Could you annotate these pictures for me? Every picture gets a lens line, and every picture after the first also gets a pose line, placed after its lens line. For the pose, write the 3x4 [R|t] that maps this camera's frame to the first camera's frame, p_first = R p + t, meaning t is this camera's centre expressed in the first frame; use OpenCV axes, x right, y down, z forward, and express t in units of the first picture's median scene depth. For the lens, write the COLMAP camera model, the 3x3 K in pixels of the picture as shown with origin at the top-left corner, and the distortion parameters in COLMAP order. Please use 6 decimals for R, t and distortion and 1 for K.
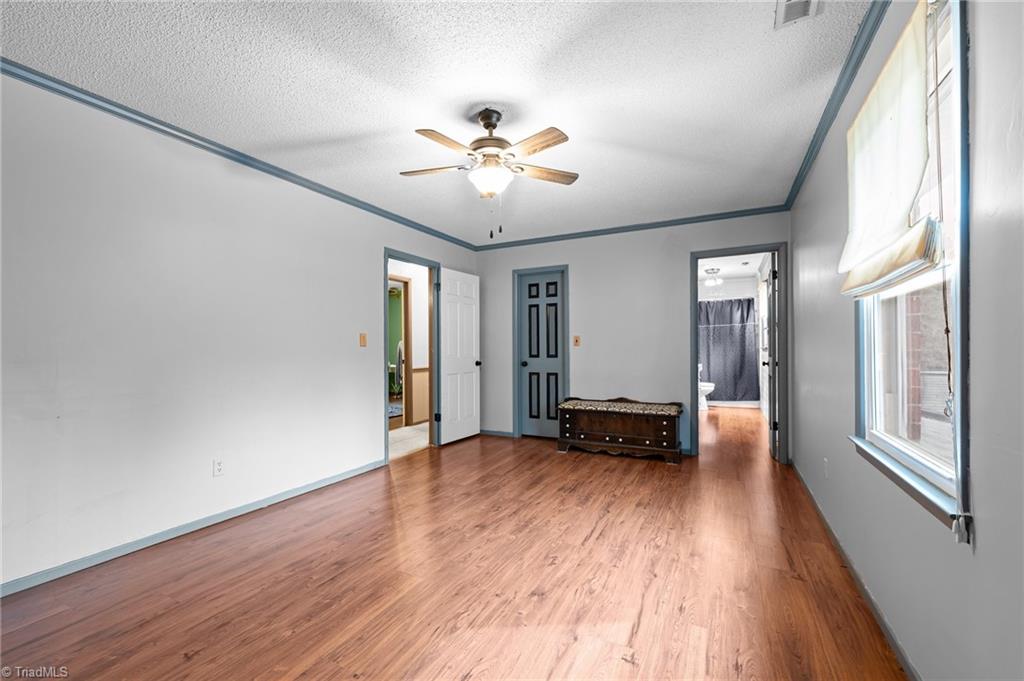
lens RADIAL K [[421.0, 0, 512.0], [0, 421.0, 340.5], [0, 0, 1]] dist [-0.002354, -0.001143]
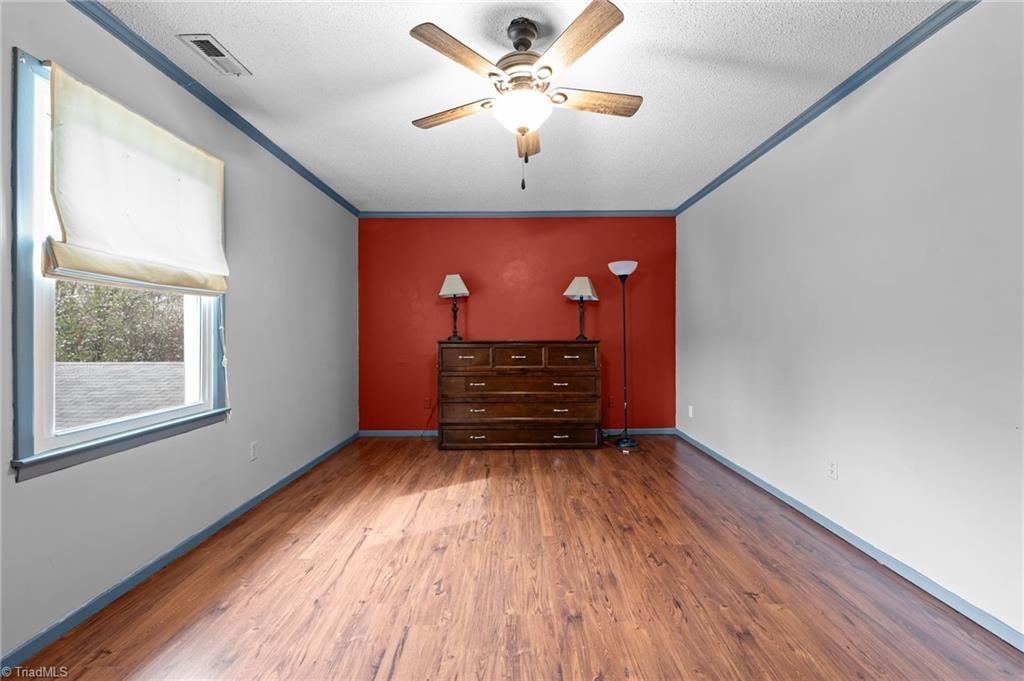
lens RADIAL K [[421.0, 0, 512.0], [0, 421.0, 340.5], [0, 0, 1]] dist [-0.002354, -0.001143]
pose [[-0.892825, 0.016297, -0.450110, 0.376107], [0.015109, 0.999866, 0.006233, 0.030966], [0.450151, -0.001236, -0.892952, 2.020515]]
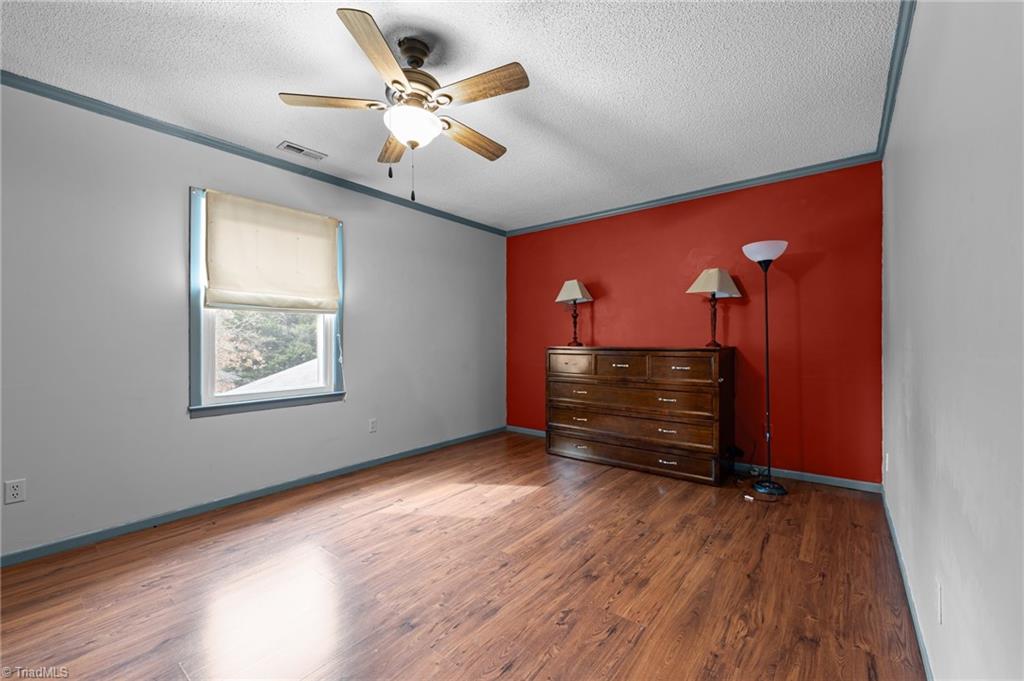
lens RADIAL K [[414.5, 0, 512.8], [0, 414.5, 345.4], [0, 0, 1]] dist [-0.002226, -0.001166]
pose [[-0.978986, 0.005245, 0.203862, -0.470339], [0.004694, 0.999984, -0.003189, 0.040065], [-0.203875, -0.002166, -0.978994, 2.088010]]
